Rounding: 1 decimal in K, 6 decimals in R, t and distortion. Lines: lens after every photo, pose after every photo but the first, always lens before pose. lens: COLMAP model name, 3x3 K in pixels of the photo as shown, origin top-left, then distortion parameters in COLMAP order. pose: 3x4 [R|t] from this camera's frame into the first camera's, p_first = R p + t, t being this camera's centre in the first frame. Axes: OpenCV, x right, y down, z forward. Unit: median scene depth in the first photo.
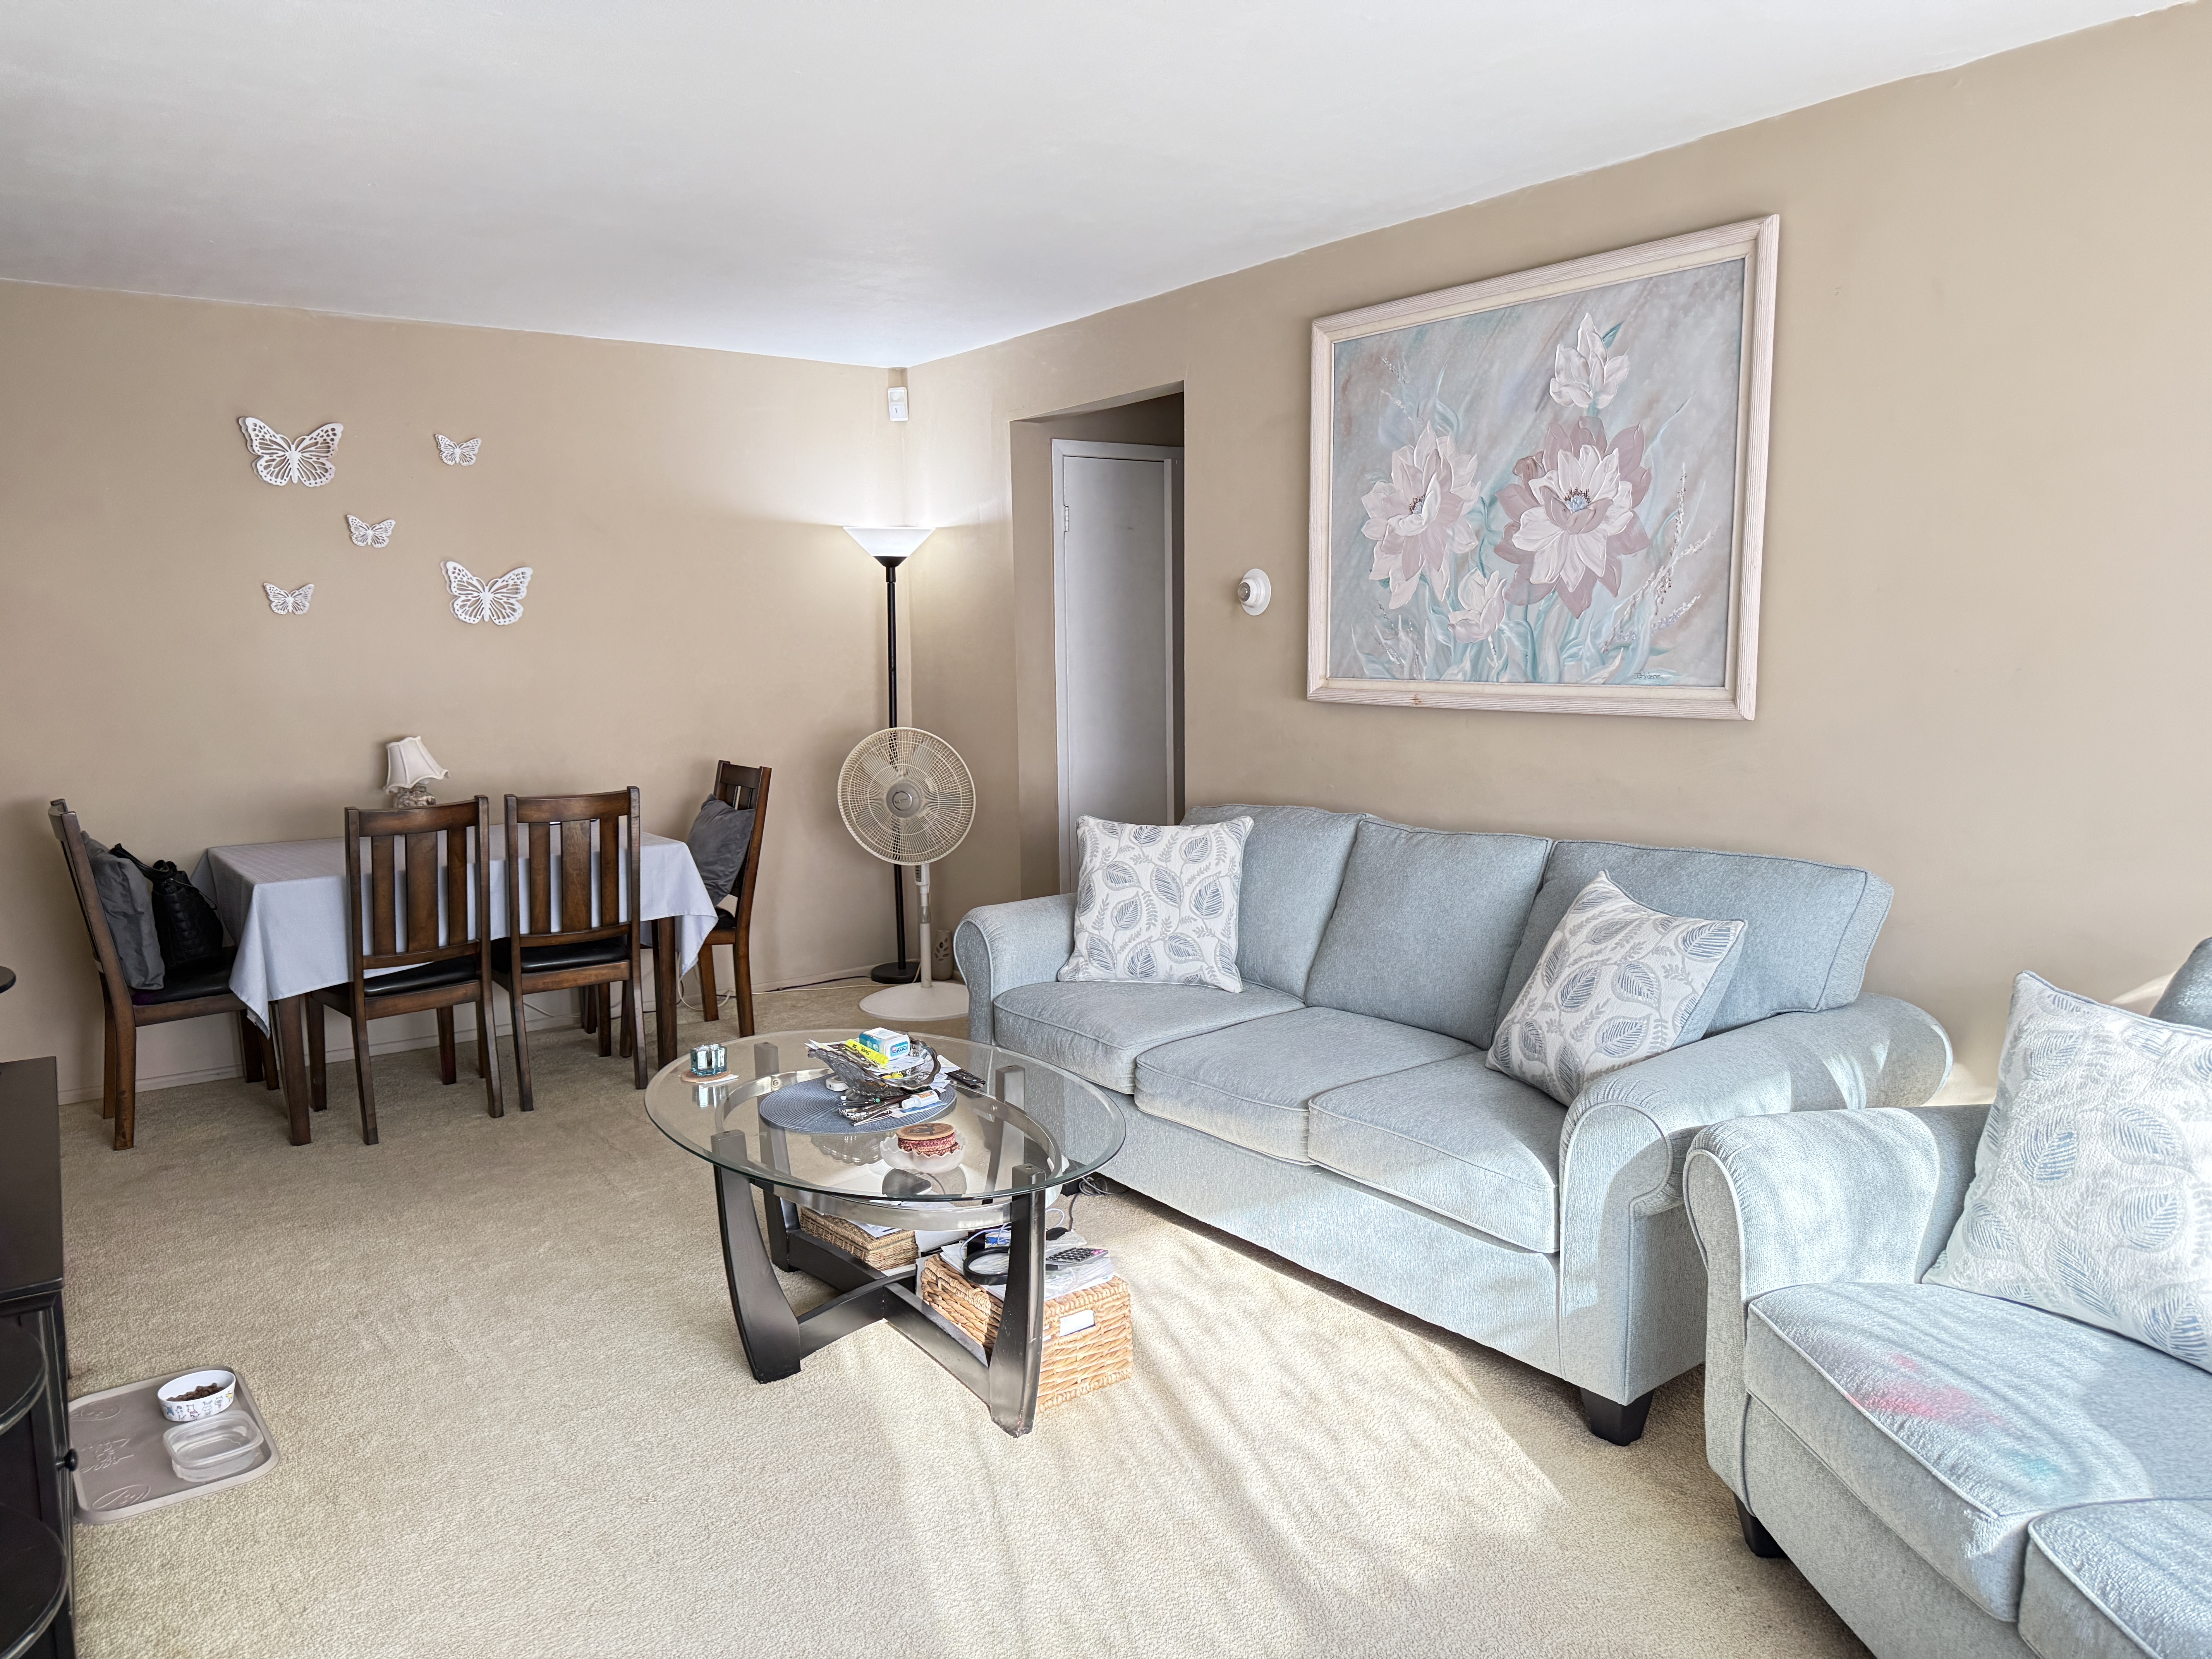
lens RADIAL K [[1540.5, 0, 1076.6], [0, 1540.5, 842.5], [0, 0, 1]] dist [0.149036, -0.332712]
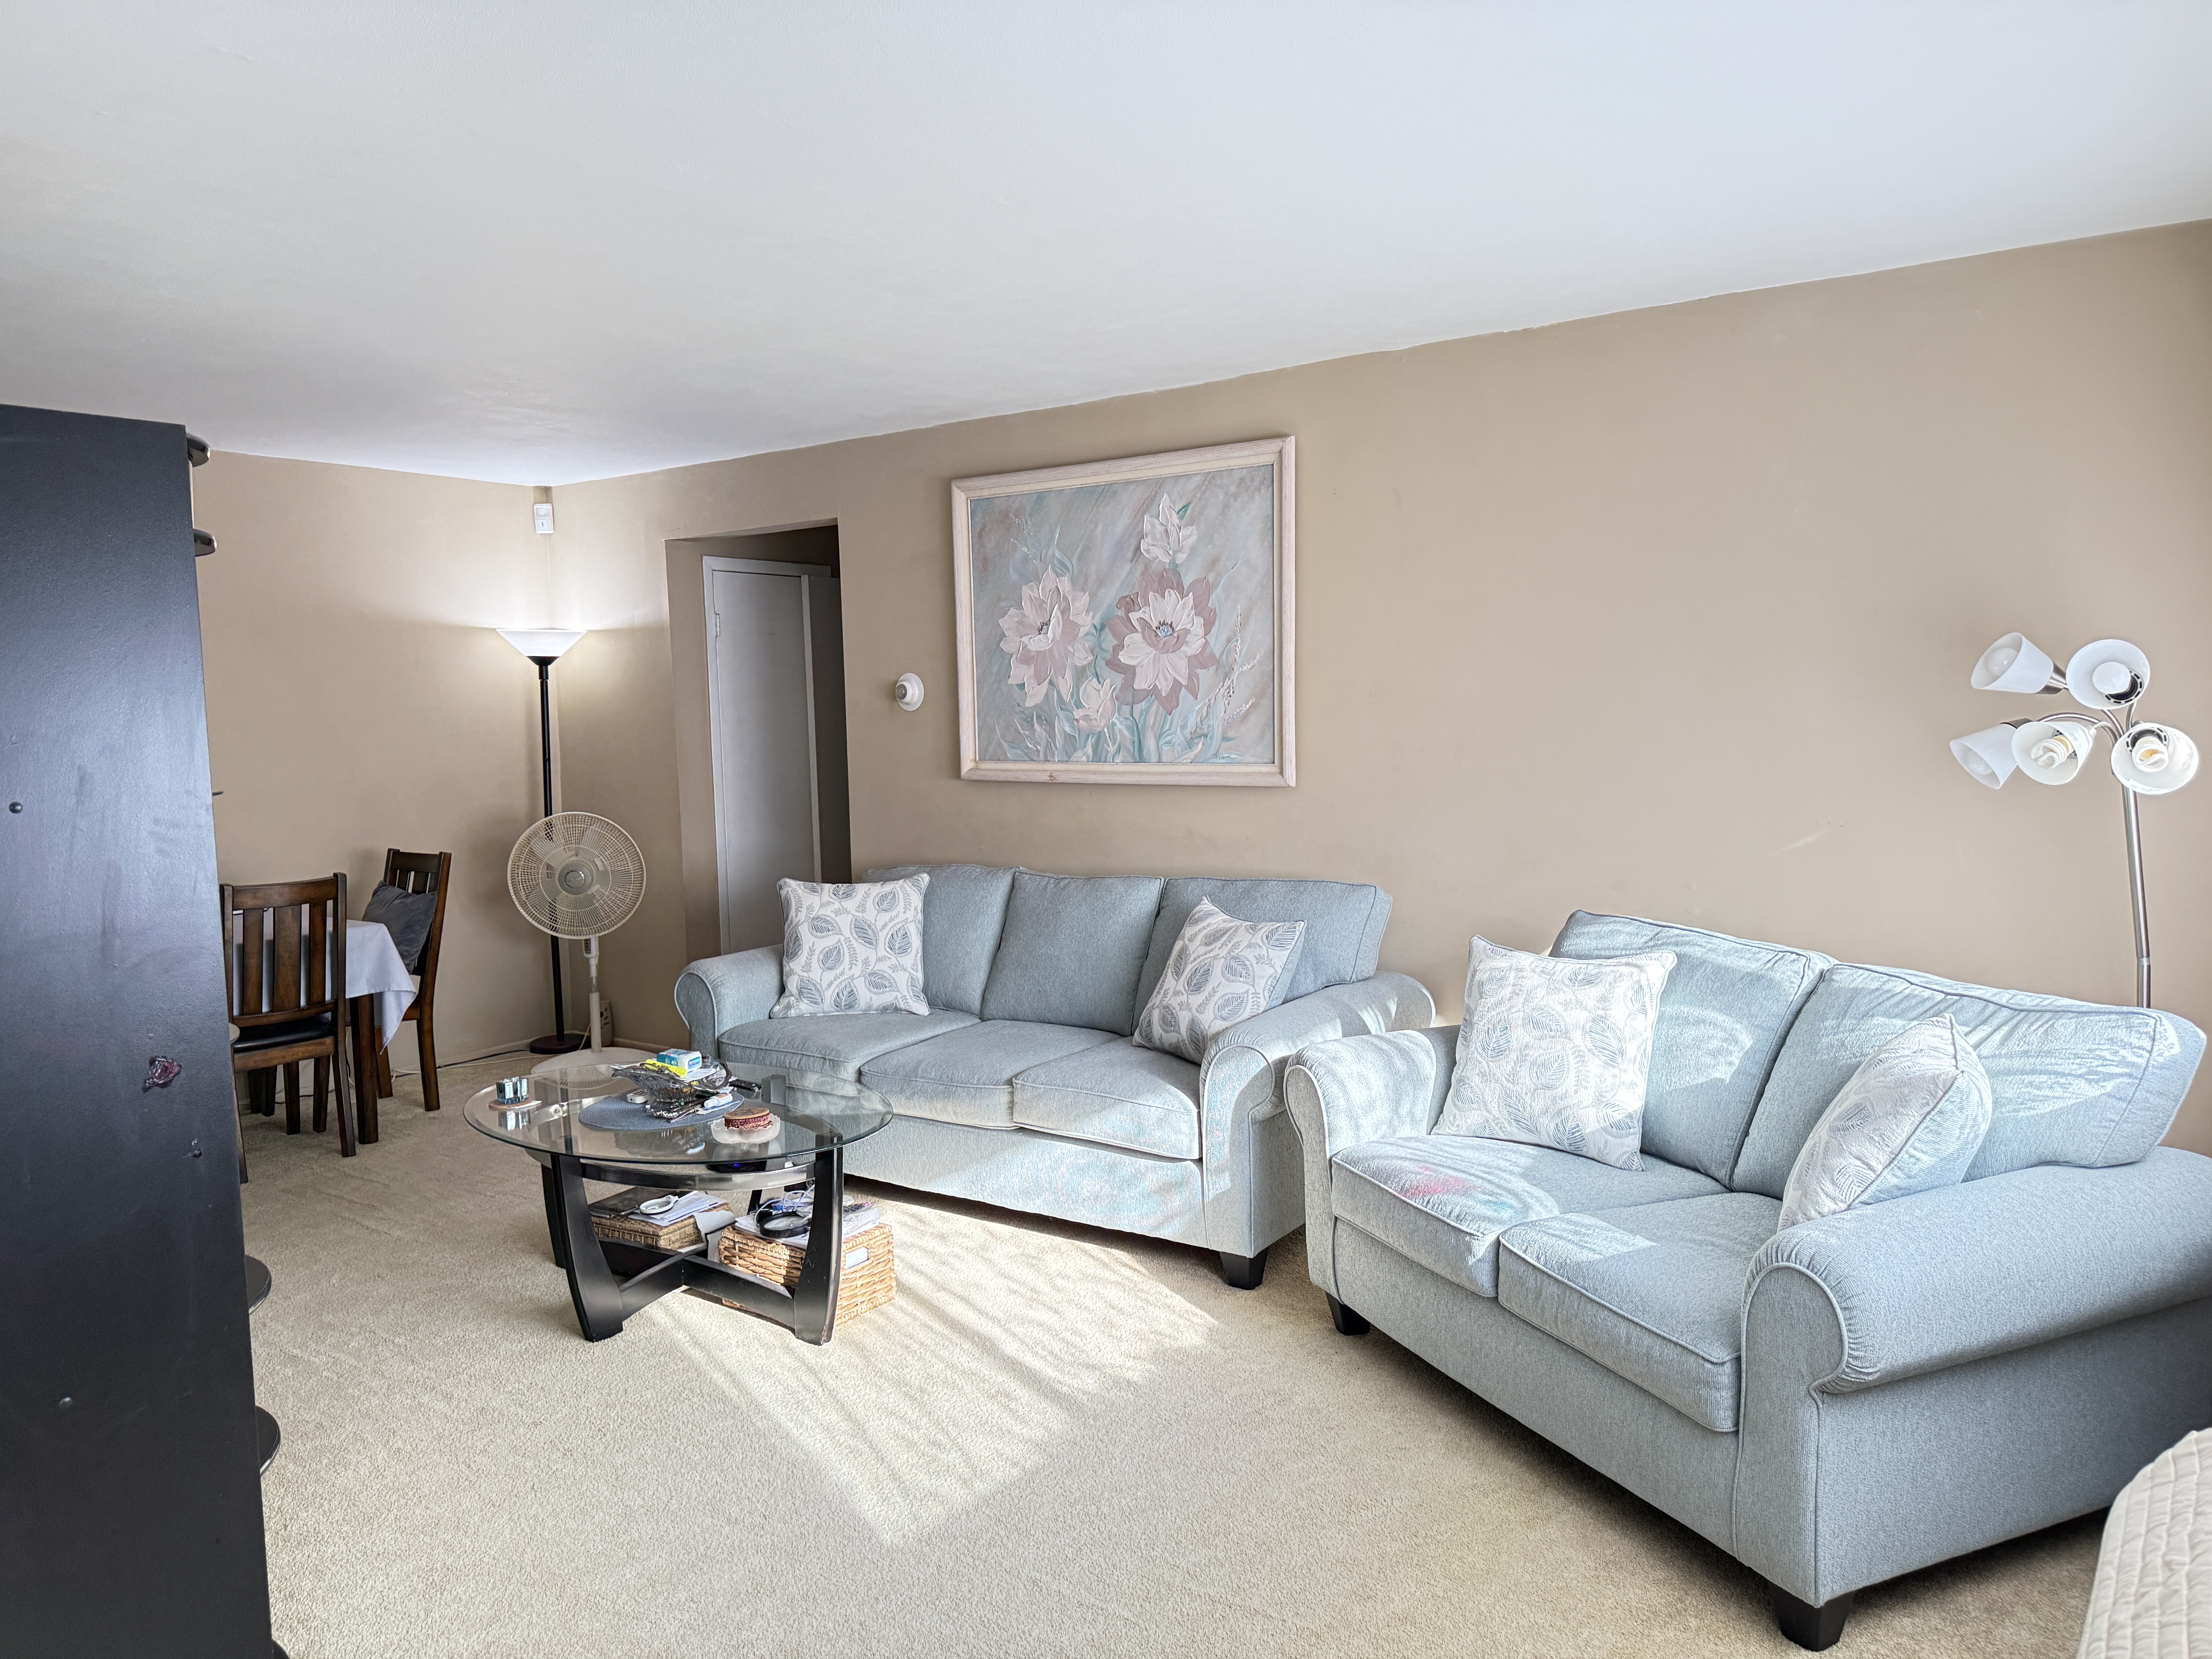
lens RADIAL K [[1546.2, 0, 1104.6], [0, 1546.2, 848.2], [0, 0, 1]] dist [0.092684, -0.240704]
pose [[0.949492, -0.034776, 0.311857, -0.158353], [0.050531, 0.997814, -0.042579, 0.026565], [-0.309694, 0.056187, 0.949175, -0.255006]]
